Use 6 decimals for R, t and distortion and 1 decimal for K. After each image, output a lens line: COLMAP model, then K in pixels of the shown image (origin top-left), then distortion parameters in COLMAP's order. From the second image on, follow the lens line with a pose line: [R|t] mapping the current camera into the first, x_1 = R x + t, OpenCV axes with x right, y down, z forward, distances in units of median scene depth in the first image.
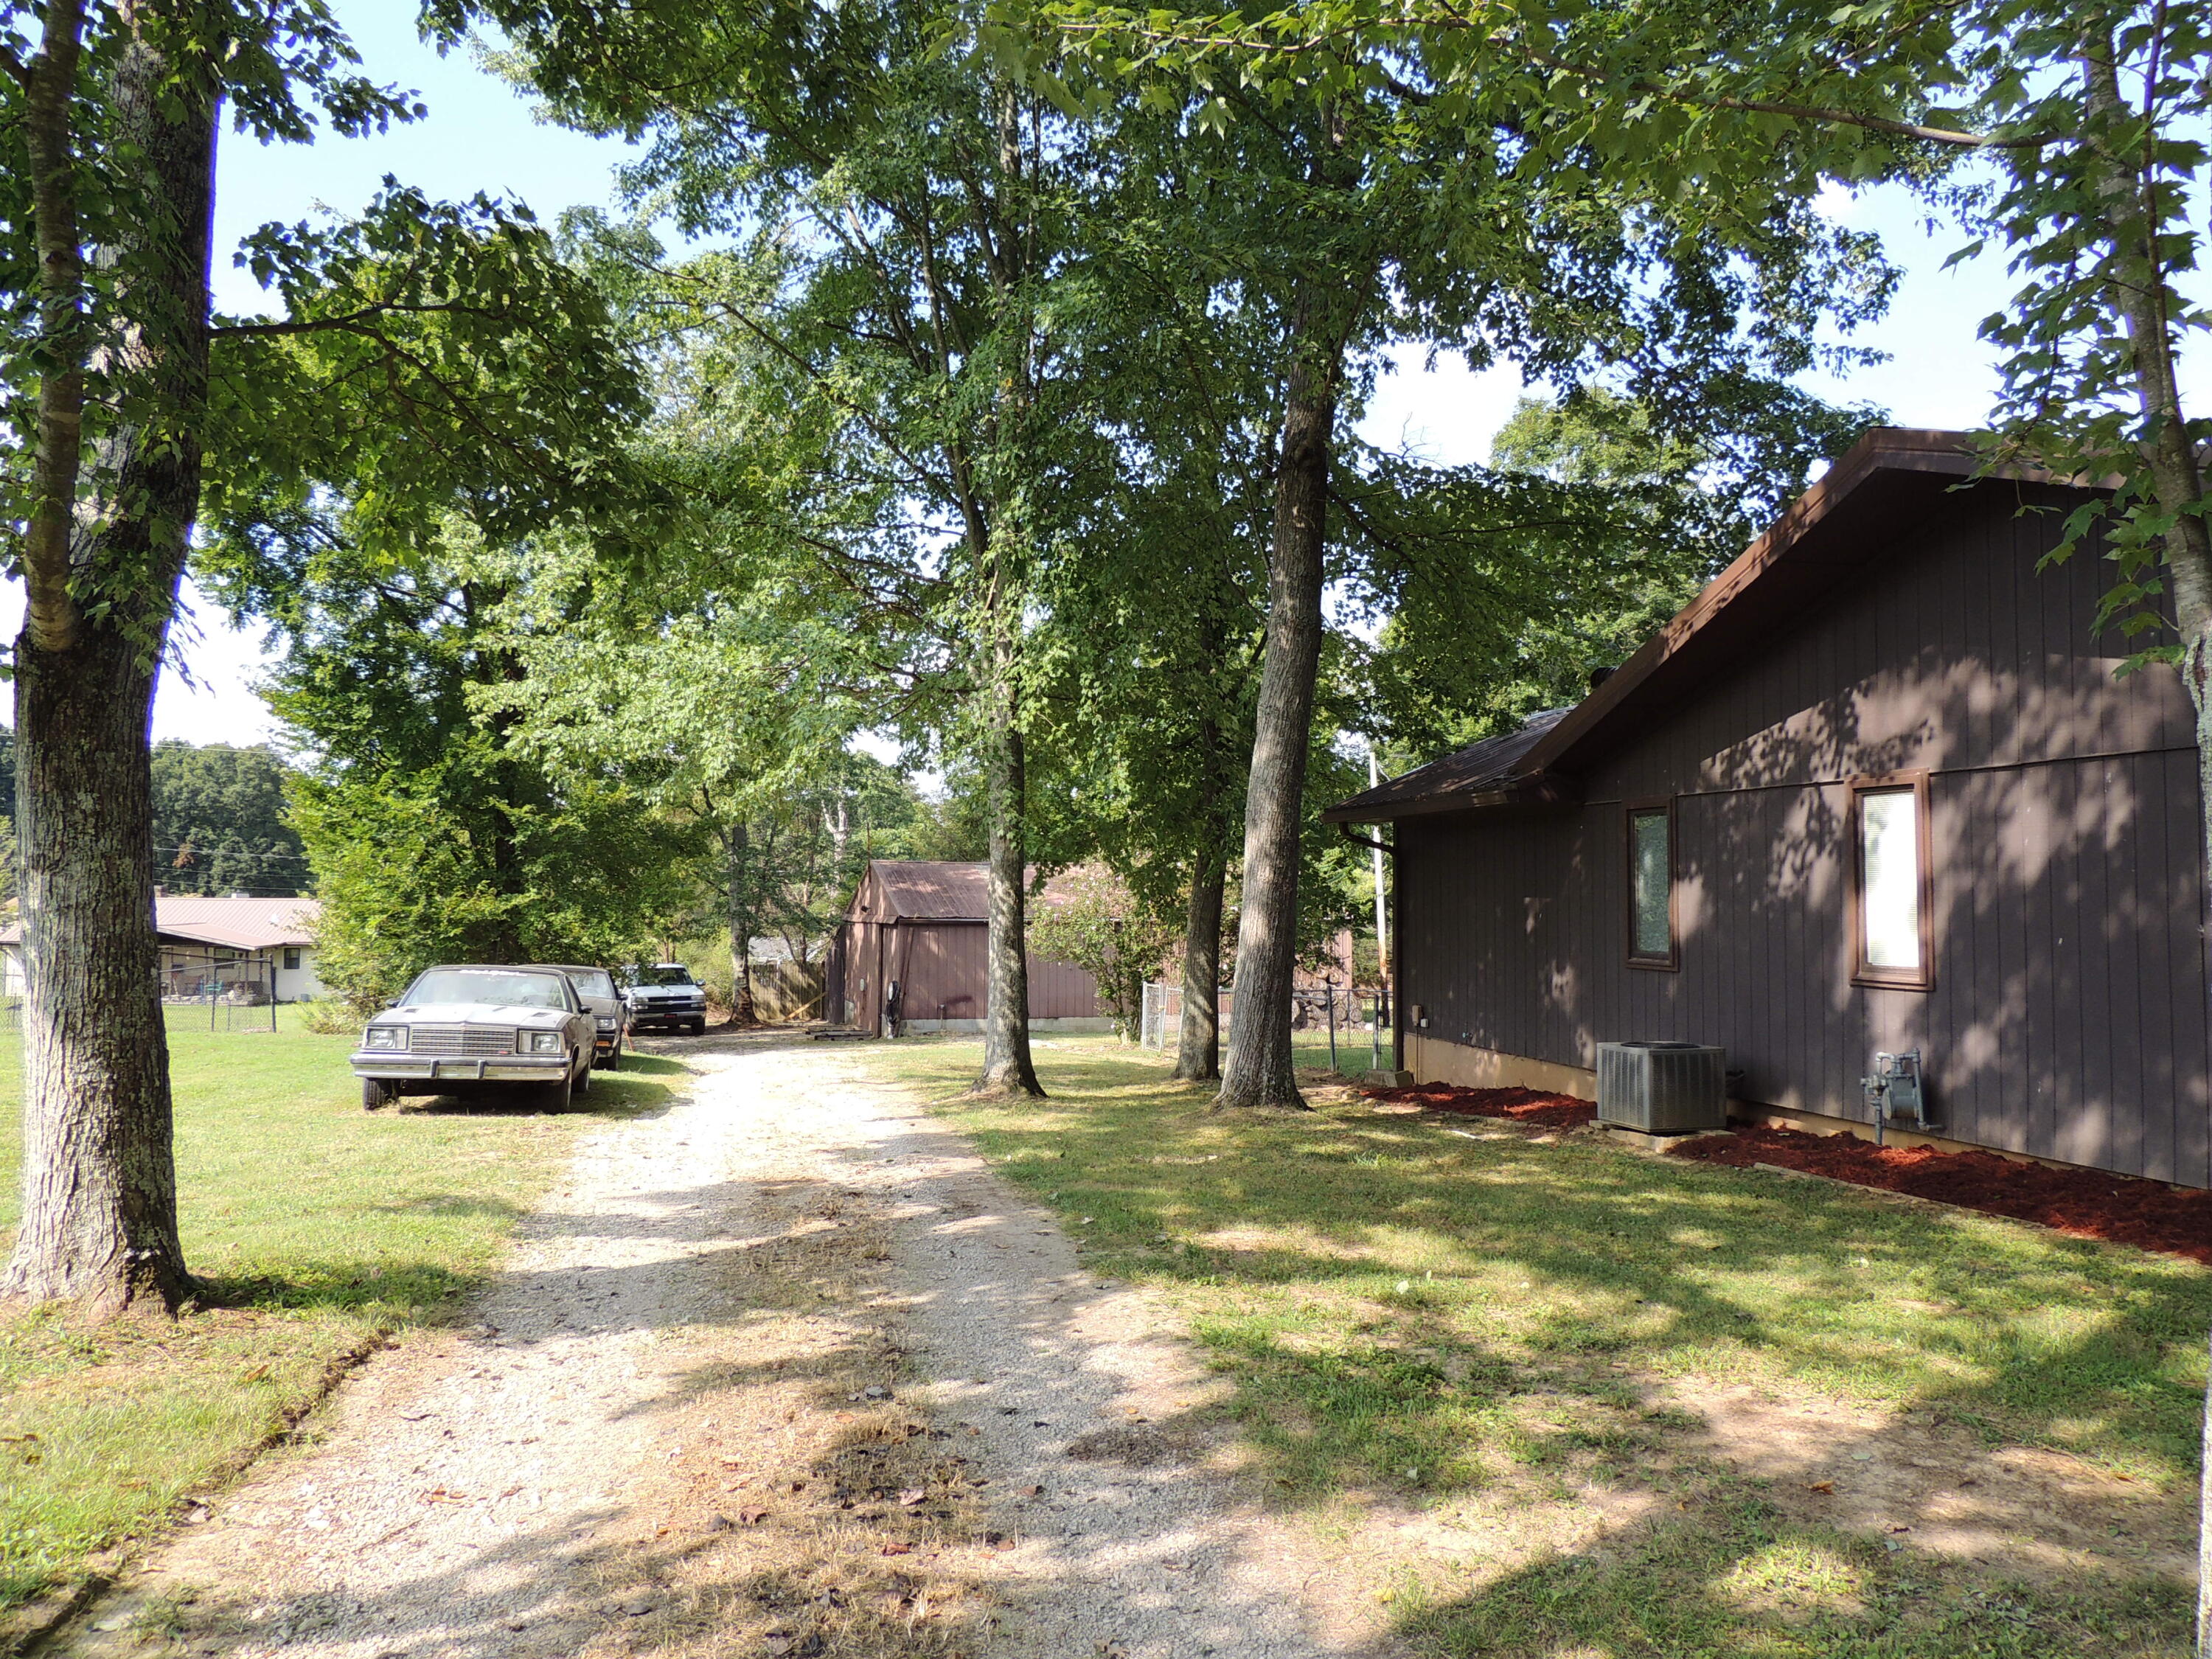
lens RADIAL K [[1577.4, 0, 1106.0], [0, 1577.4, 829.5], [0, 0, 1]] dist [-0.020422, 0.003100]
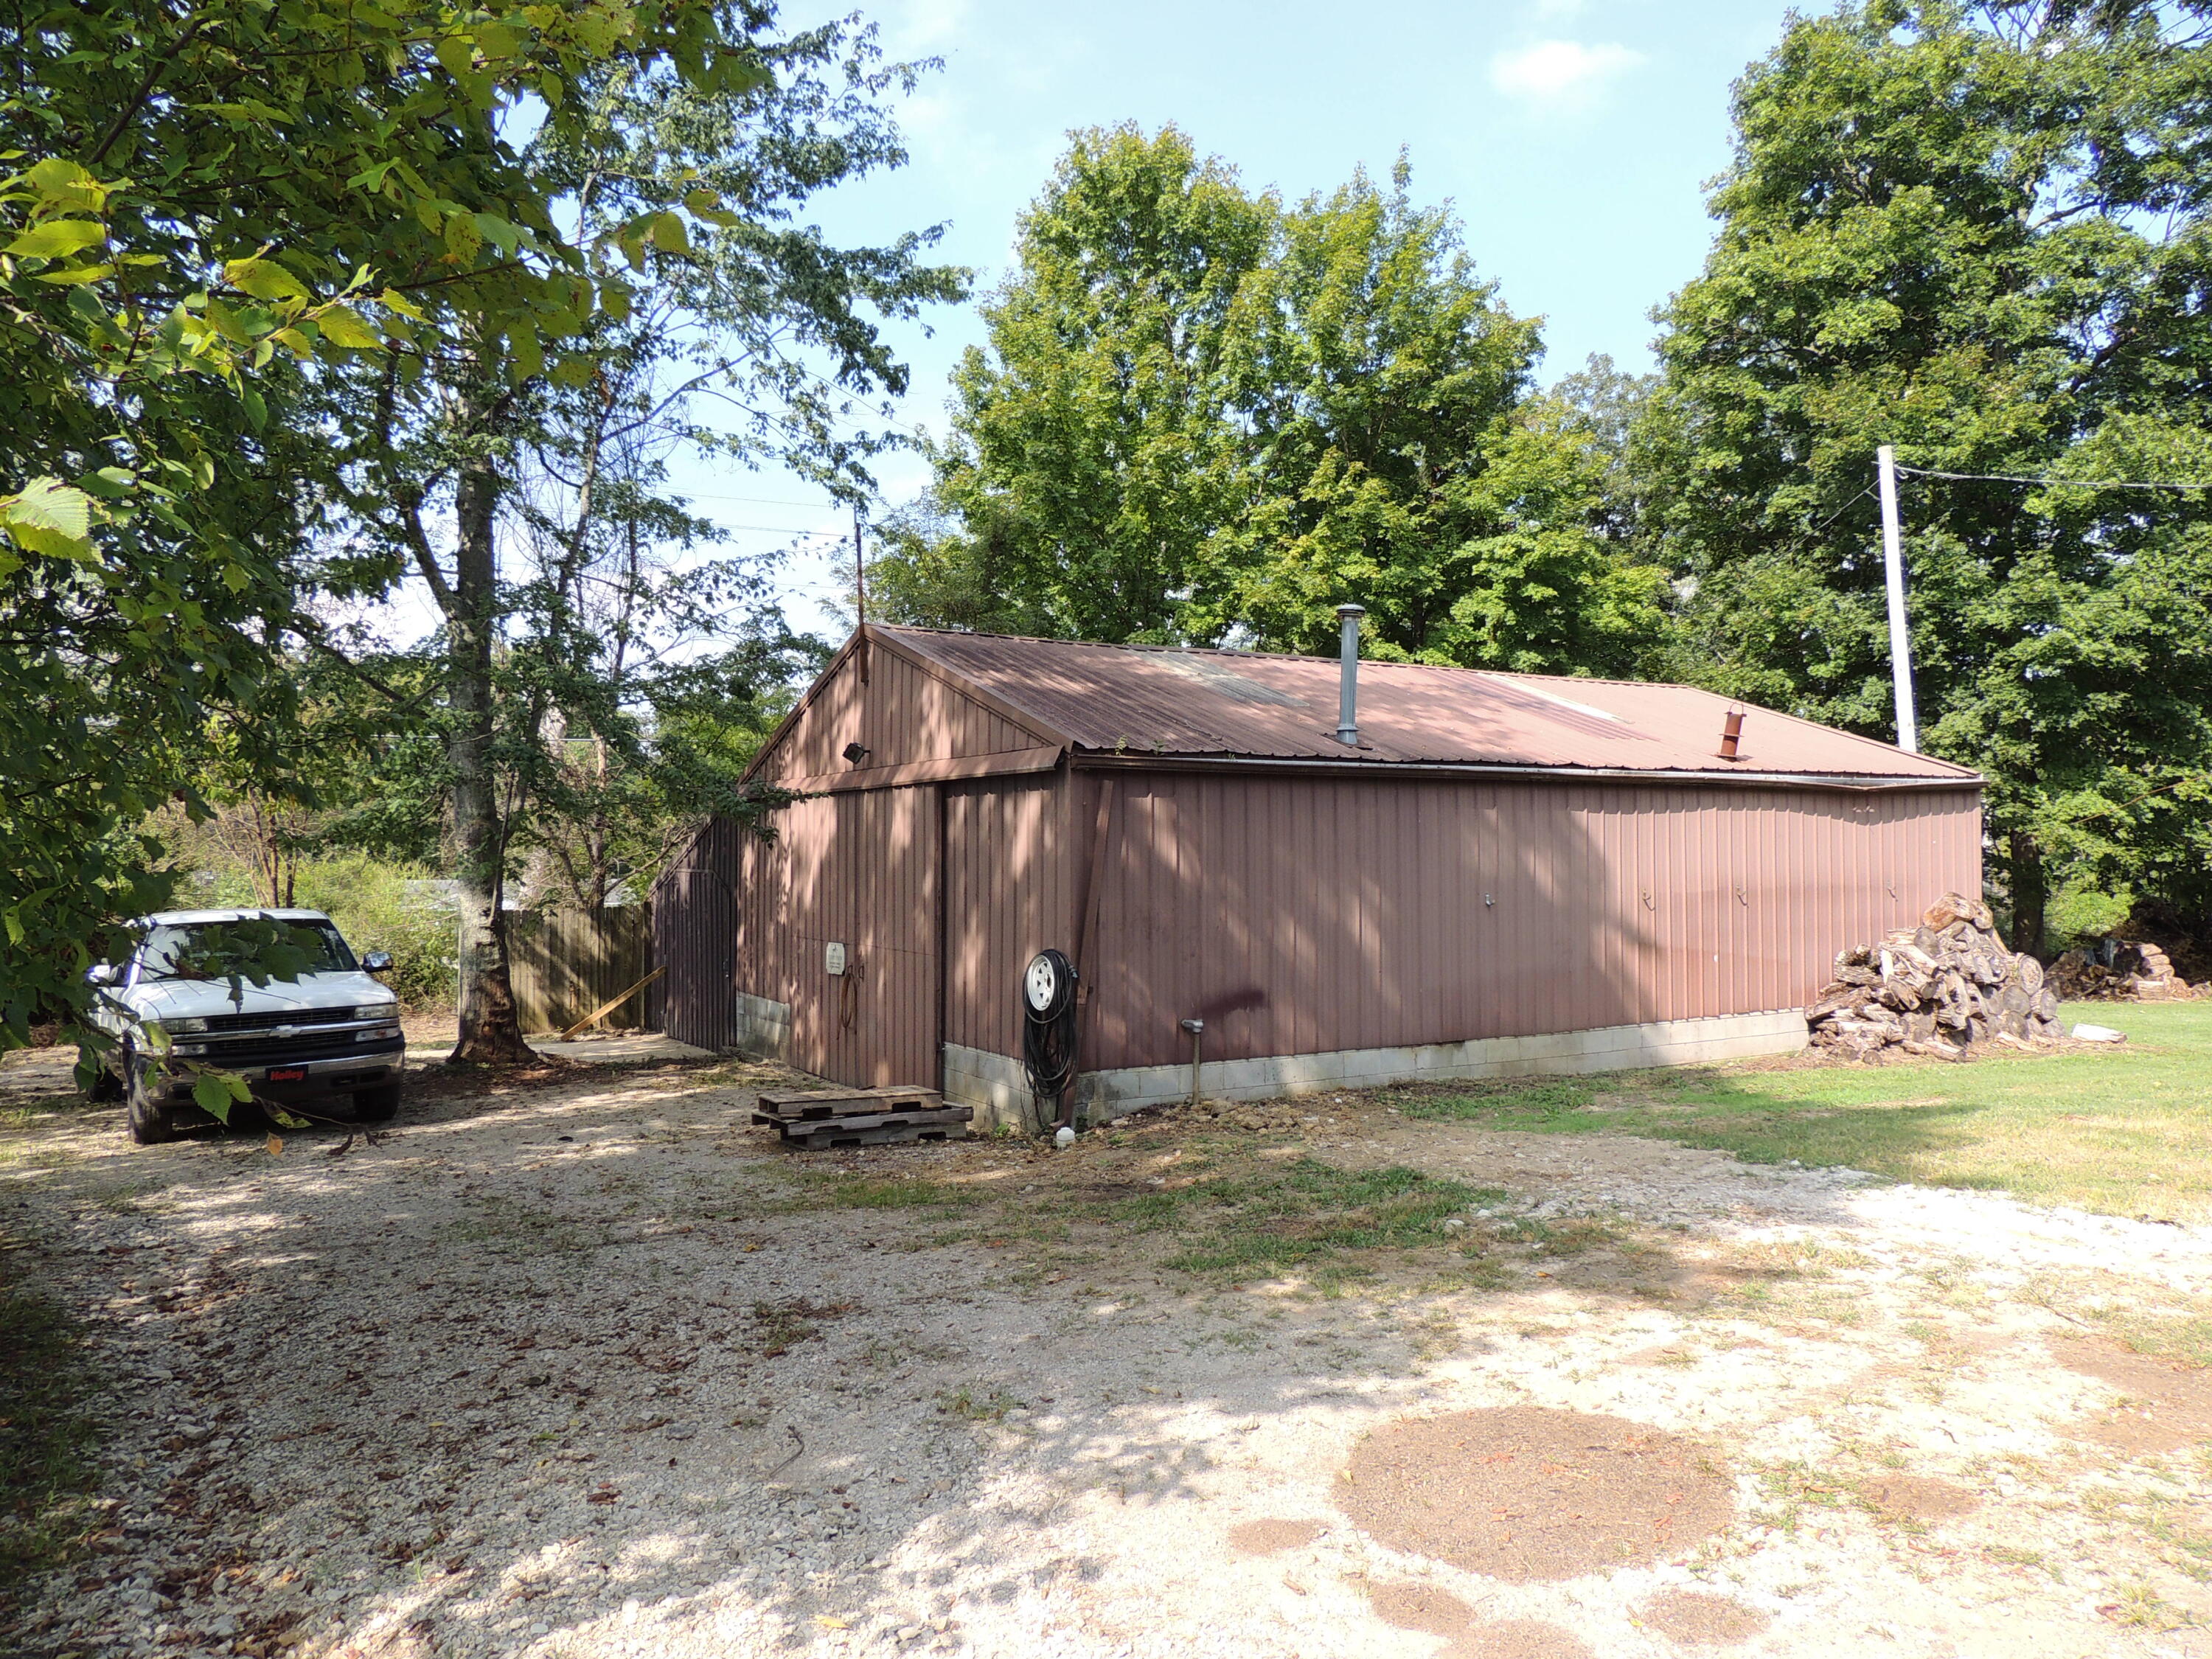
lens RADIAL K [[1577.4, 0, 1106.0], [0, 1577.4, 829.5], [0, 0, 1]] dist [-0.020422, 0.003100]
pose [[0.978632, 0.006430, 0.205520, -0.164034], [-0.011930, 0.999603, 0.025533, 0.054852], [-0.205274, -0.027439, 0.978320, 0.599960]]
